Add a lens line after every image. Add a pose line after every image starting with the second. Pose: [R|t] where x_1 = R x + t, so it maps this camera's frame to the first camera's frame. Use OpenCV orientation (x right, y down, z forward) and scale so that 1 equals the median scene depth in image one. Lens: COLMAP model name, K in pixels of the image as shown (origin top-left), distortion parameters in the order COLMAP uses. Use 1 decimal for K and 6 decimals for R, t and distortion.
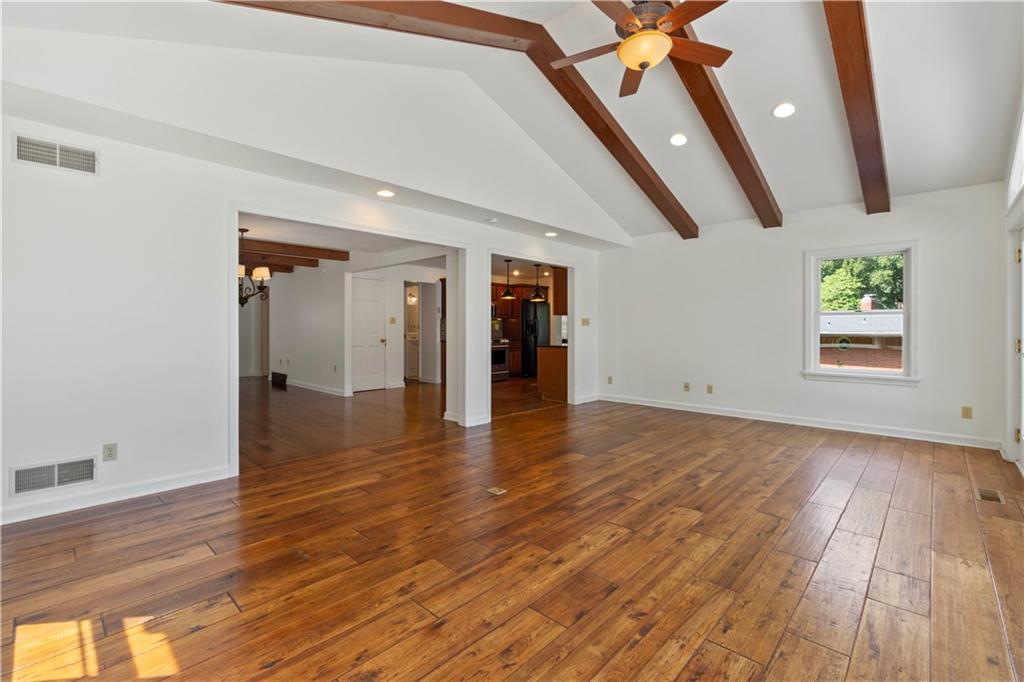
lens RADIAL K [[447.5, 0, 503.0], [0, 447.5, 332.3], [0, 0, 1]] dist [-0.001173, 0.000856]
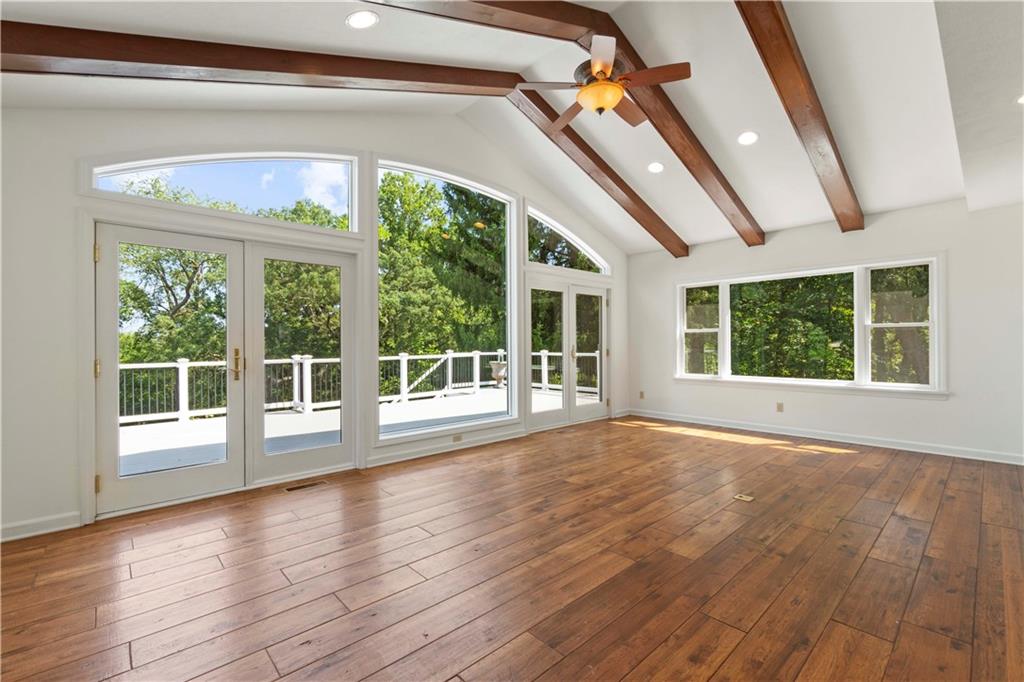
lens RADIAL K [[447.5, 0, 514.5], [0, 447.5, 334.8], [0, 0, 1]] dist [-0.001173, 0.000856]
pose [[-0.998936, 0.006807, 0.045603, 0.409746], [0.006356, 0.999930, -0.010018, -0.014229], [-0.045668, -0.009717, -0.998909, 1.810485]]
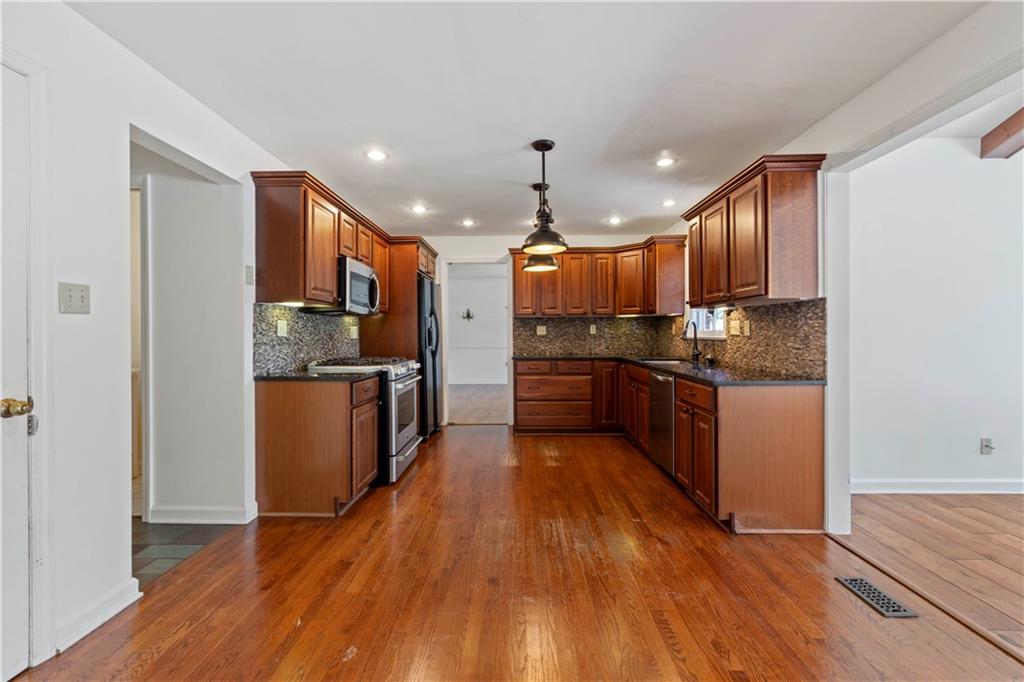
lens RADIAL K [[447.5, 0, 518.6], [0, 447.5, 333.9], [0, 0, 1]] dist [-0.001173, 0.000856]
pose [[0.717590, -0.003171, 0.696458, -0.582798], [0.008787, 0.999951, -0.004501, -0.018594], [-0.696410, 0.009349, 0.717583, 1.719475]]
